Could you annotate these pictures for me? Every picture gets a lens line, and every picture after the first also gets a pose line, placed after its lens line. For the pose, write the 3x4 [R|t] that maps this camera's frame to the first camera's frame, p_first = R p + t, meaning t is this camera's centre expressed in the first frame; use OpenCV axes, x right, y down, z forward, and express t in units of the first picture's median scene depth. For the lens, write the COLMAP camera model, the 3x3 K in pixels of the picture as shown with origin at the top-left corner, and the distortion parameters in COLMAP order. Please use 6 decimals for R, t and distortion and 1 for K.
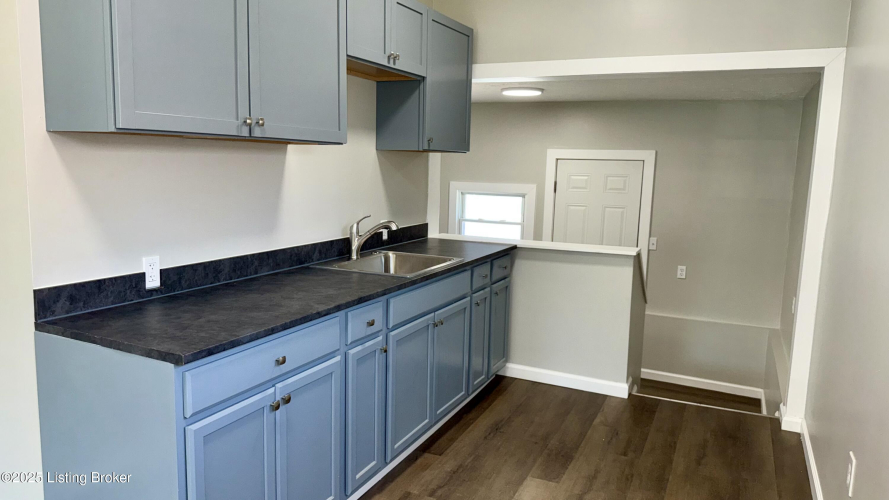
lens RADIAL K [[621.1, 0, 444.5], [0, 621.1, 250.0], [0, 0, 1]] dist [0.137134, -0.220552]
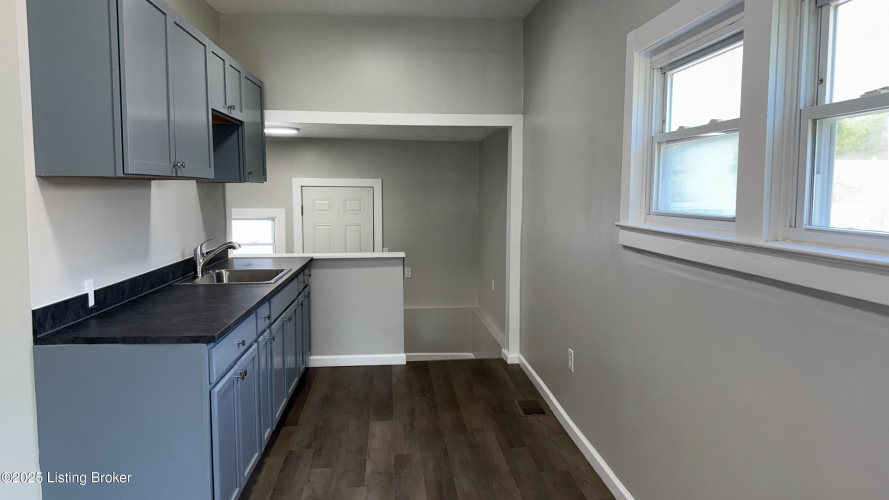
lens RADIAL K [[621.1, 0, 444.5], [0, 621.1, 250.0], [0, 0, 1]] dist [0.137134, -0.220552]
pose [[0.864211, -0.070330, 0.498190, -0.328897], [0.089004, 0.995936, -0.013797, 0.020912], [-0.495195, 0.056264, 0.866958, -0.237342]]
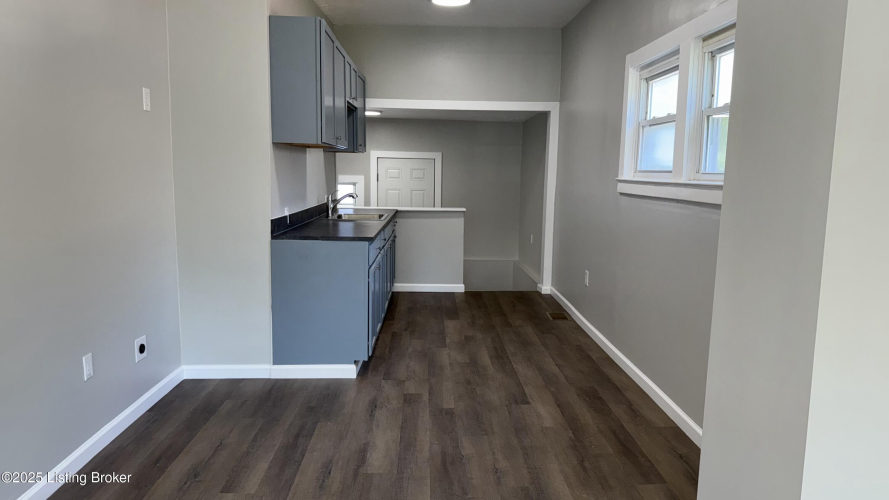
lens RADIAL K [[621.1, 0, 444.5], [0, 621.1, 250.0], [0, 0, 1]] dist [0.137134, -0.220552]
pose [[0.892954, -0.067337, 0.445083, -0.618327], [0.067559, 0.997597, 0.015385, 0.098936], [-0.445050, 0.016331, 0.895357, -0.633940]]
